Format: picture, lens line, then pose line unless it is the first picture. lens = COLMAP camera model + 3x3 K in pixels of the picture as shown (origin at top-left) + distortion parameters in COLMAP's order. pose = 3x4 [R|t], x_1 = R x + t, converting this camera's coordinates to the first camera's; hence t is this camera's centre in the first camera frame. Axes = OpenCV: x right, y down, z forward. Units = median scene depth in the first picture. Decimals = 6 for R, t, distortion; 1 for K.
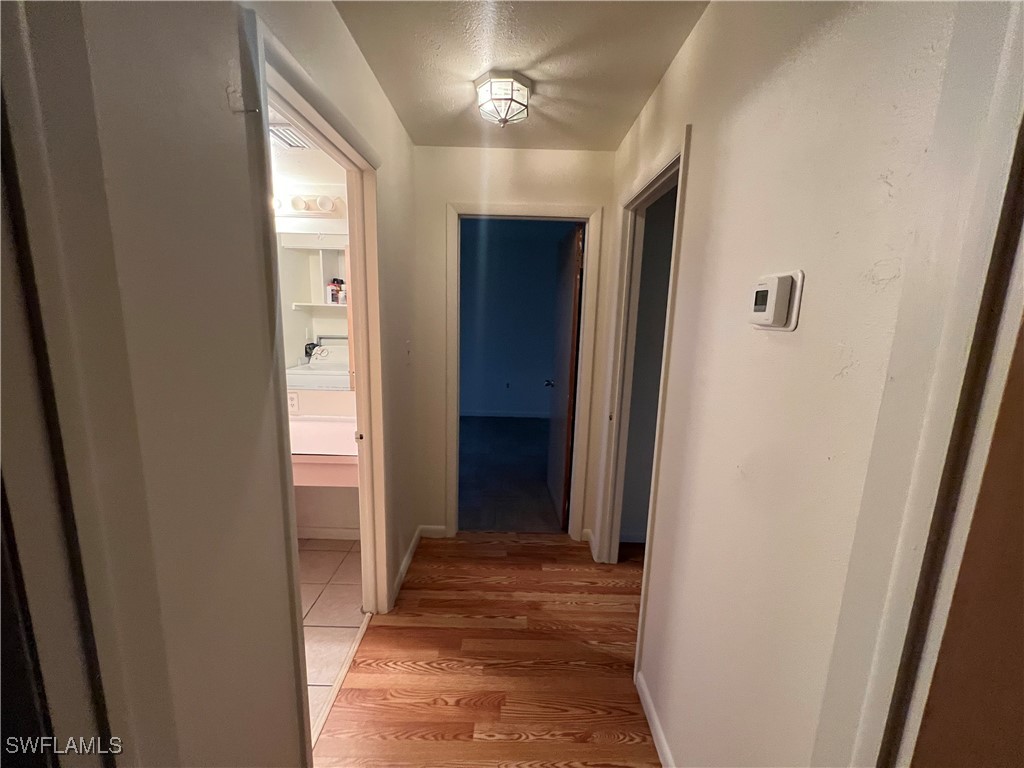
lens RADIAL K [[410.6, 0, 510.9], [0, 410.6, 382.9], [0, 0, 1]] dist [0.000246, 0.000032]
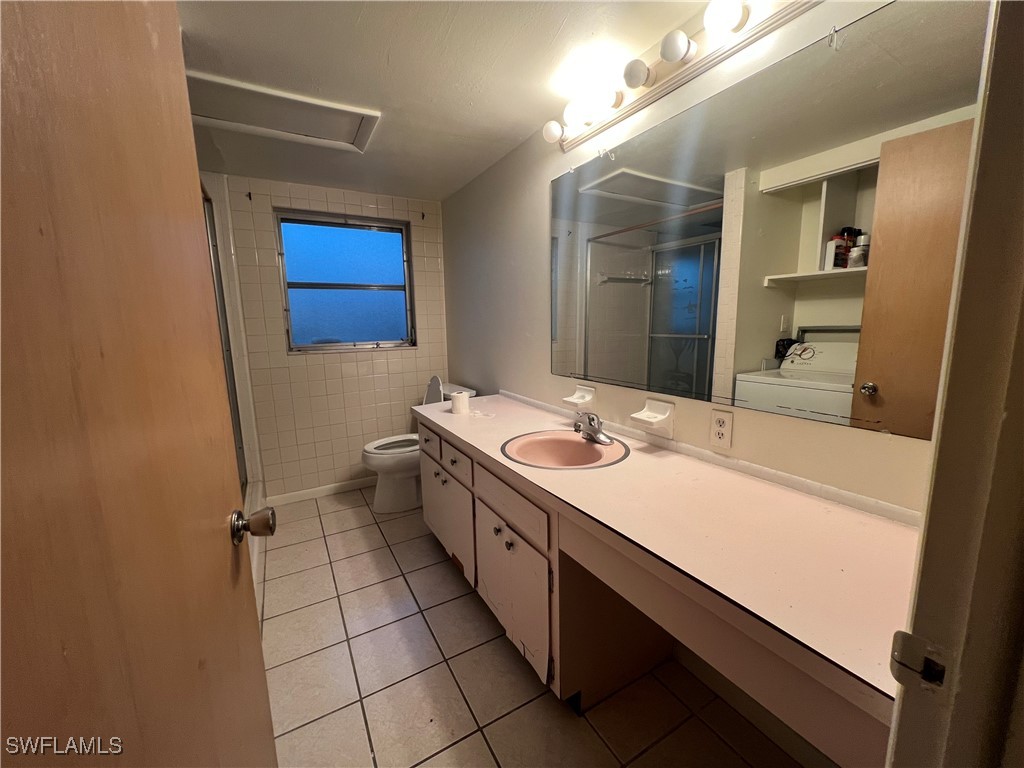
lens RADIAL K [[410.7, 0, 513.1], [0, 410.7, 383.3], [0, 0, 1]] dist [0.000871, 0.000055]
pose [[0.495744, 0.092064, -0.863575, -0.136425], [-0.117743, 0.992309, 0.038197, 0.001152], [0.860450, 0.082744, 0.502771, 0.314397]]
